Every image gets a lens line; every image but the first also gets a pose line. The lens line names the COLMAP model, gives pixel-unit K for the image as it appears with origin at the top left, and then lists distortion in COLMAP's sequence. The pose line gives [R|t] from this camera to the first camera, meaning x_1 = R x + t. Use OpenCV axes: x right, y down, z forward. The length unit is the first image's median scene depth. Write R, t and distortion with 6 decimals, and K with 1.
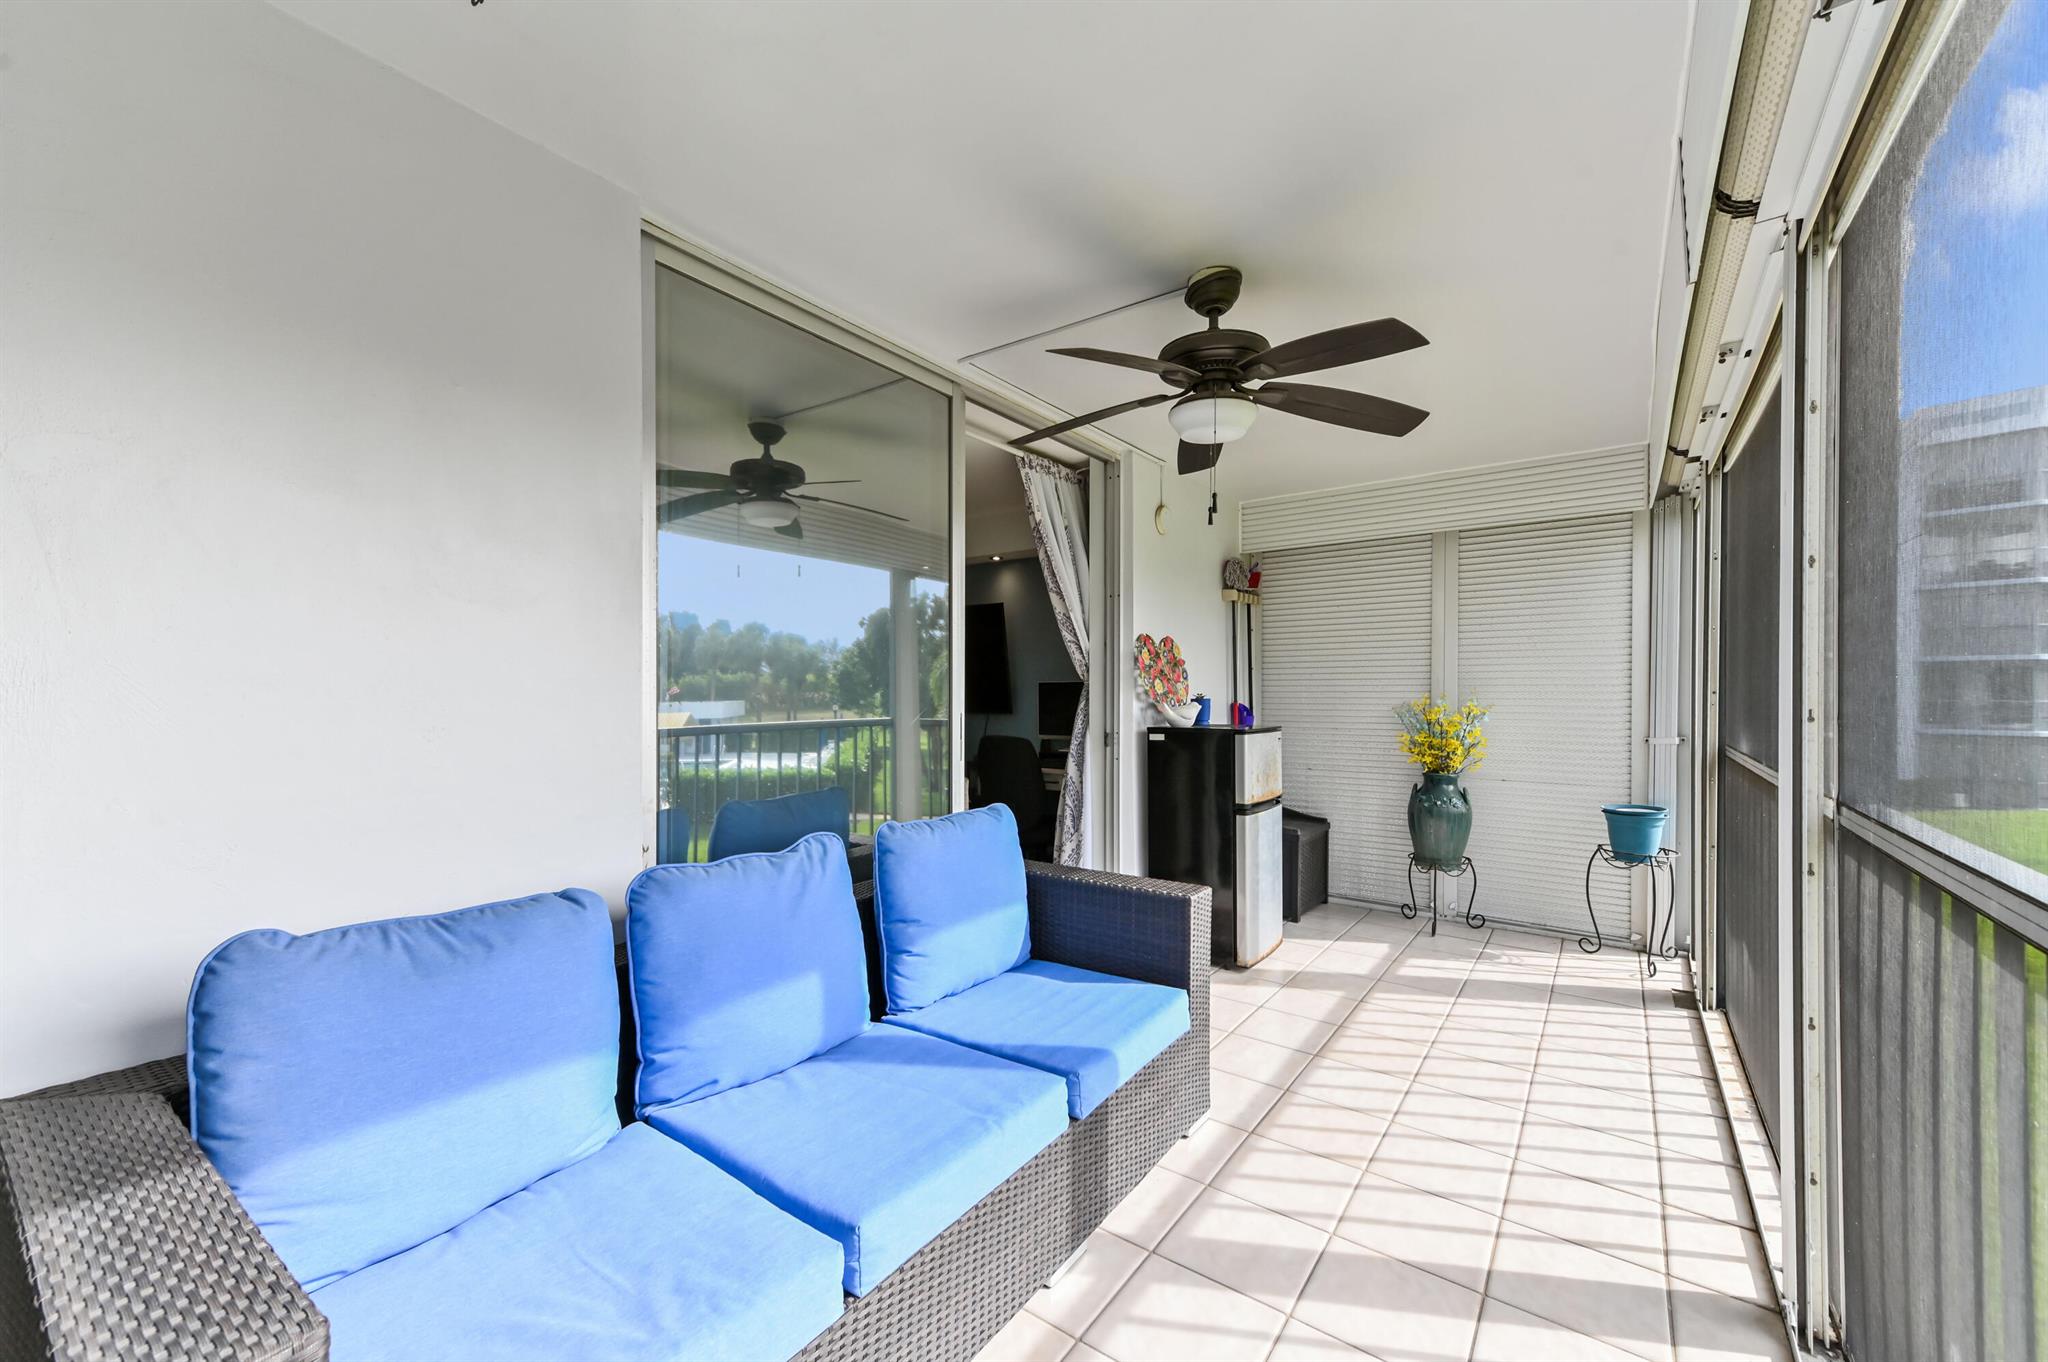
lens RADIAL K [[797.7, 0, 1016.4], [0, 797.7, 699.9], [0, 0, 1]] dist [0.014125, 0.000043]
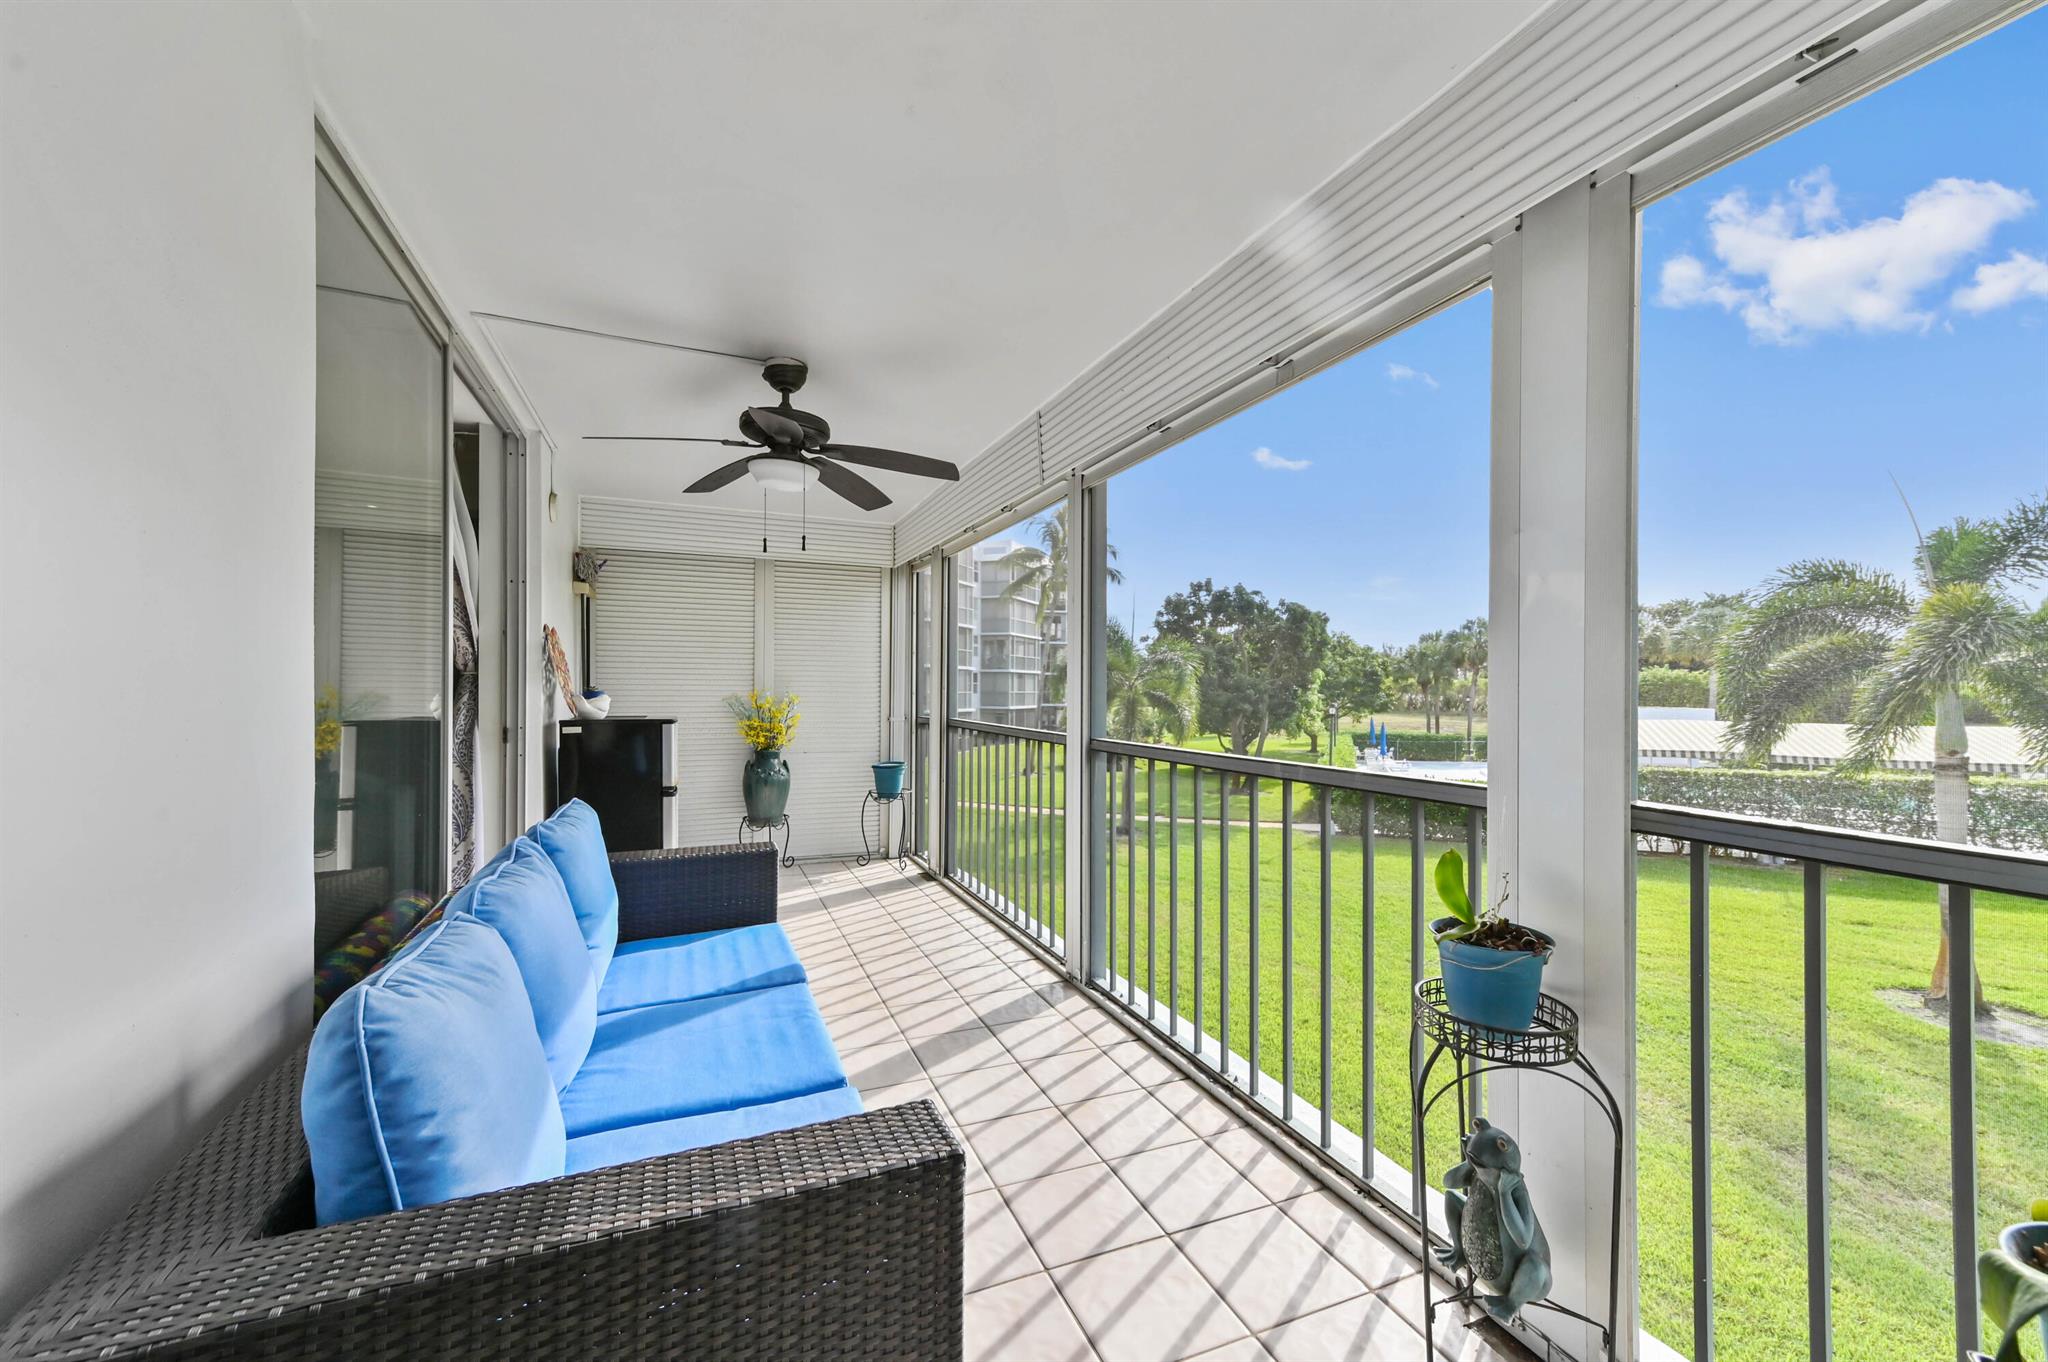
lens RADIAL K [[796.9, 0, 1034.2], [0, 796.9, 685.4], [0, 0, 1]] dist [0.012173, -0.000043]
pose [[0.502257, 0.006784, 0.864692, -0.394681], [-0.002230, 0.999976, -0.006550, -0.003338], [-0.864716, 0.001362, 0.502260, 0.008221]]
